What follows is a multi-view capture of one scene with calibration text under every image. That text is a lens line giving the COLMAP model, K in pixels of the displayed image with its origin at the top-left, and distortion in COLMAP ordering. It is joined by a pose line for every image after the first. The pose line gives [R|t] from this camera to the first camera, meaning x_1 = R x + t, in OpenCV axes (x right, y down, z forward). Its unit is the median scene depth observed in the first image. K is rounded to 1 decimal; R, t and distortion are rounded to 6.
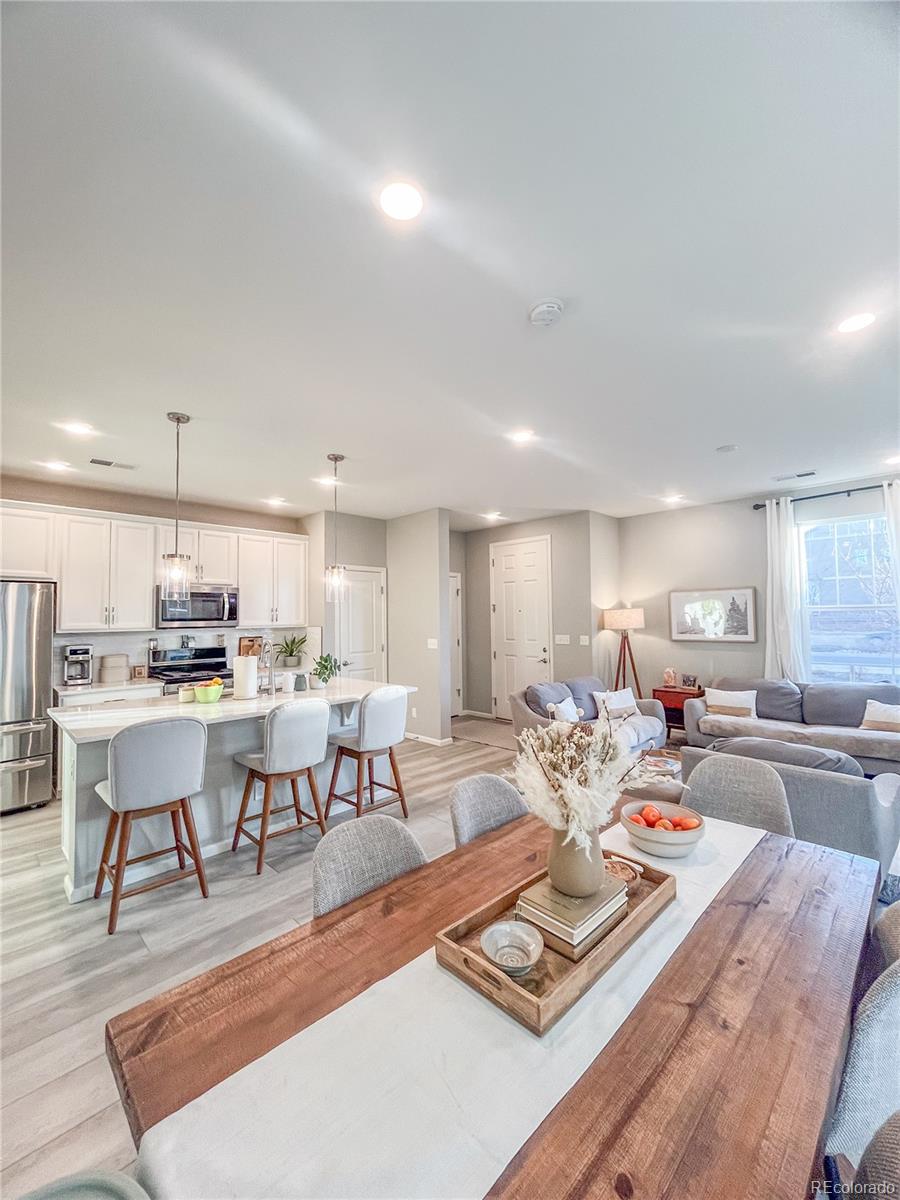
lens RADIAL K [[484.3, 0, 454.7], [0, 484.3, 597.9], [0, 0, 1]] dist [-0.002615, -0.000698]
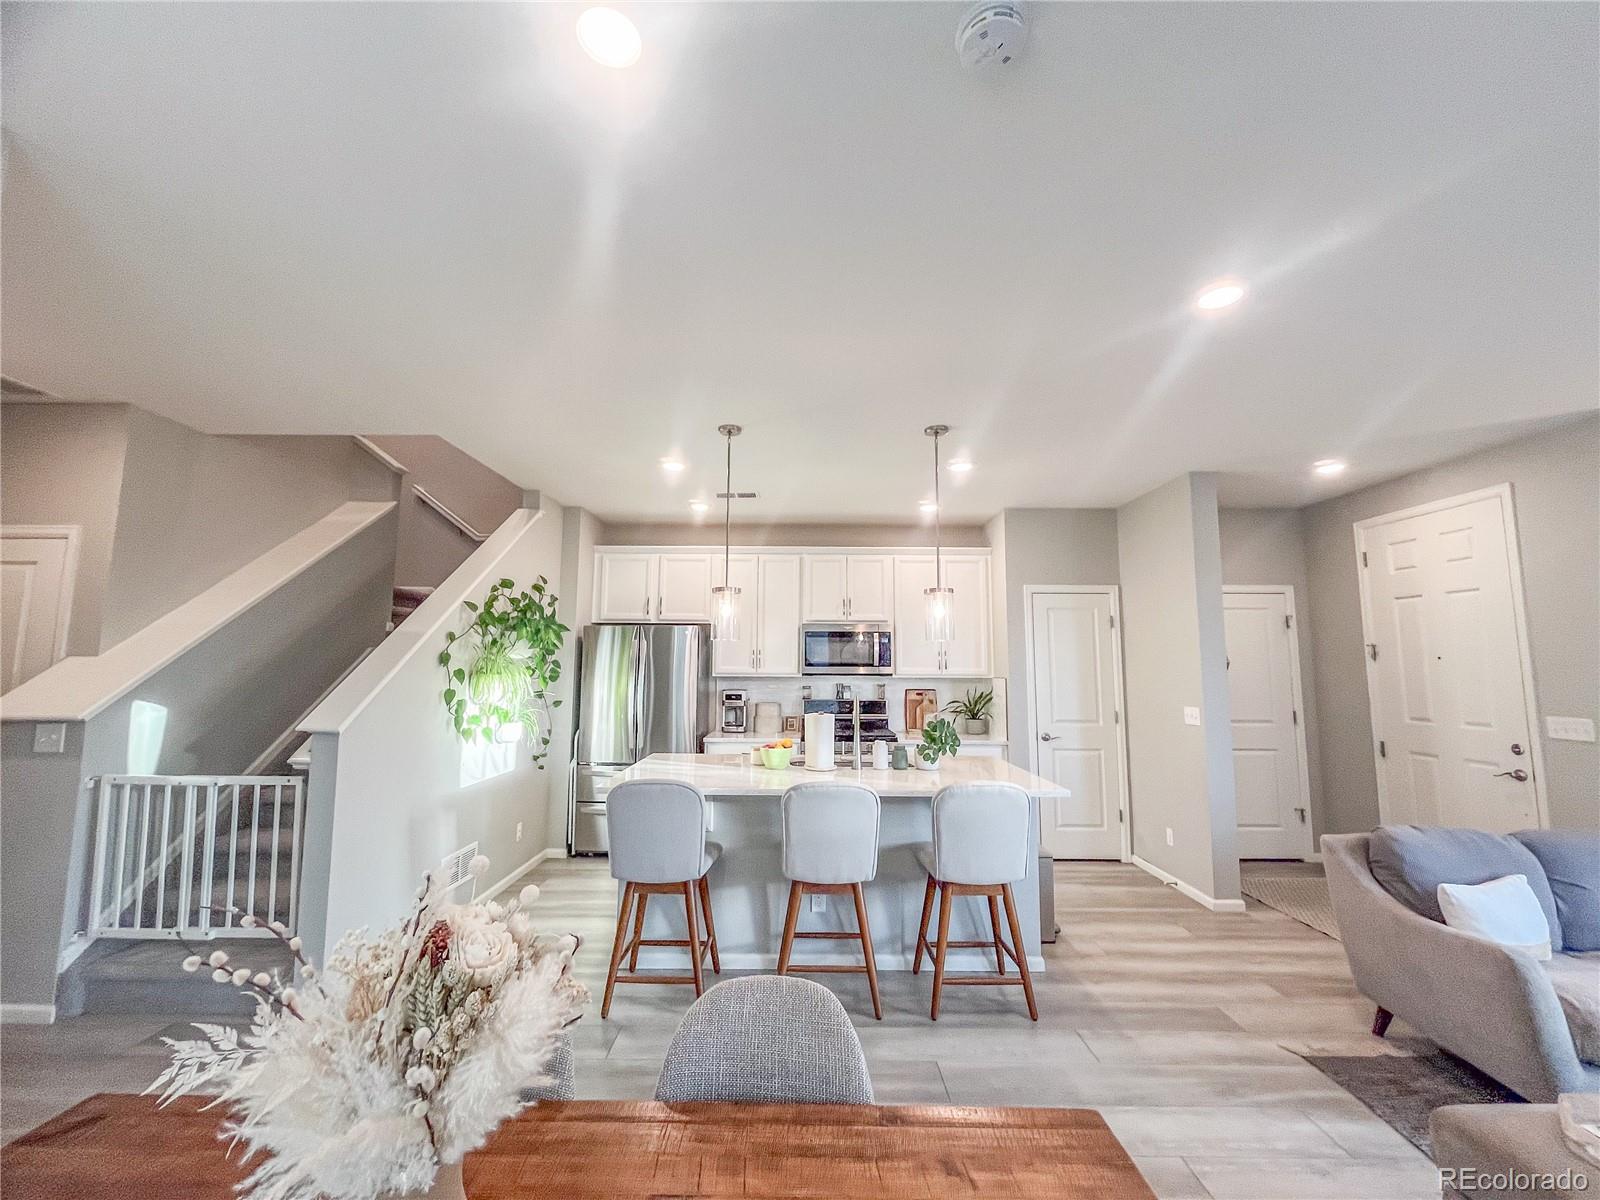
lens RADIAL K [[645.8, 0, 797.9], [0, 645.8, 594.5], [0, 0, 1]] dist [-0.002615, -0.000698]
pose [[0.701011, -0.060433, -0.710586, 0.227531], [0.012633, 0.997299, -0.072354, 0.004835], [0.713039, 0.041744, 0.699881, 0.207099]]
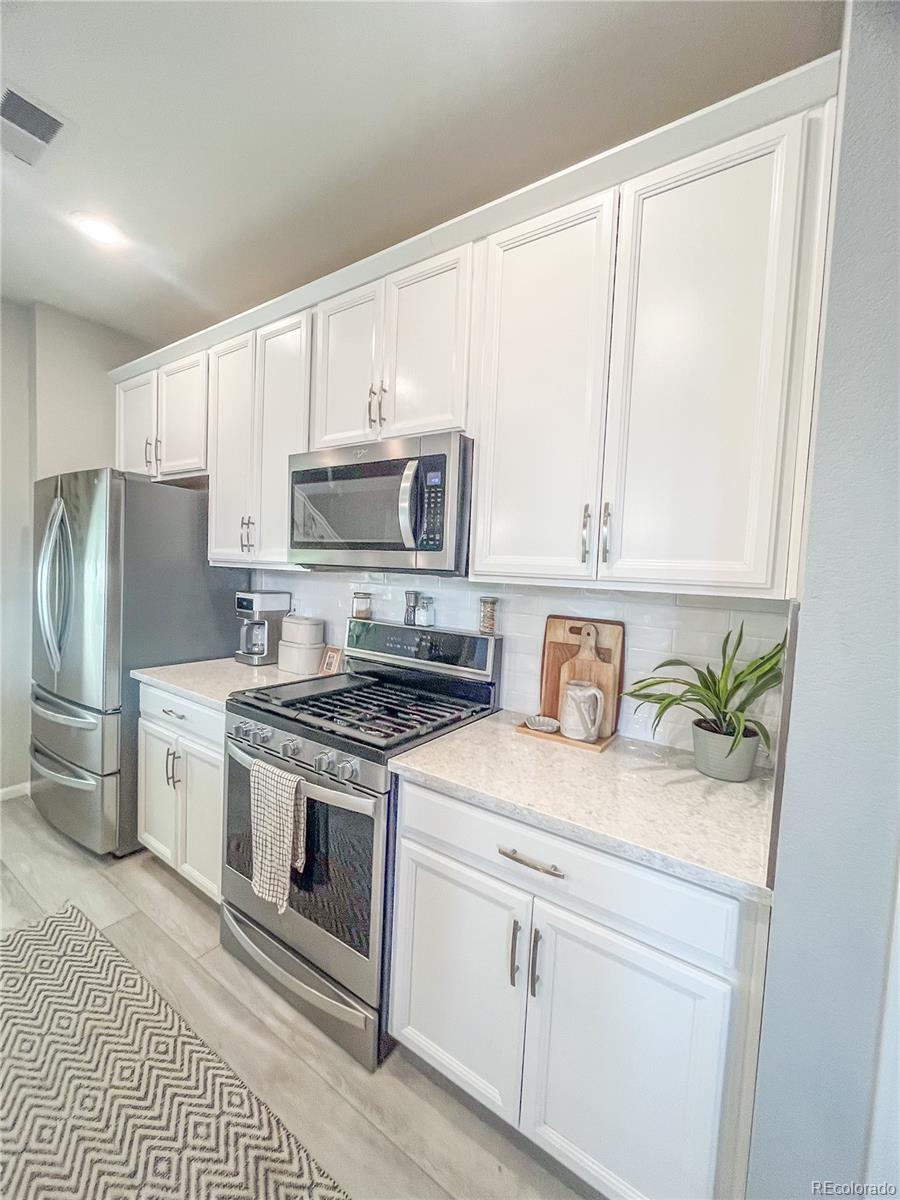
lens RADIAL K [[484.3, 0, 453.9], [0, 484.3, 596.0], [0, 0, 1]] dist [-0.002615, -0.000698]
pose [[0.183497, 0.070426, -0.980494, -0.207866], [-0.011380, 0.997516, 0.069519, 0.065147], [0.982954, -0.001599, 0.183843, 1.171932]]
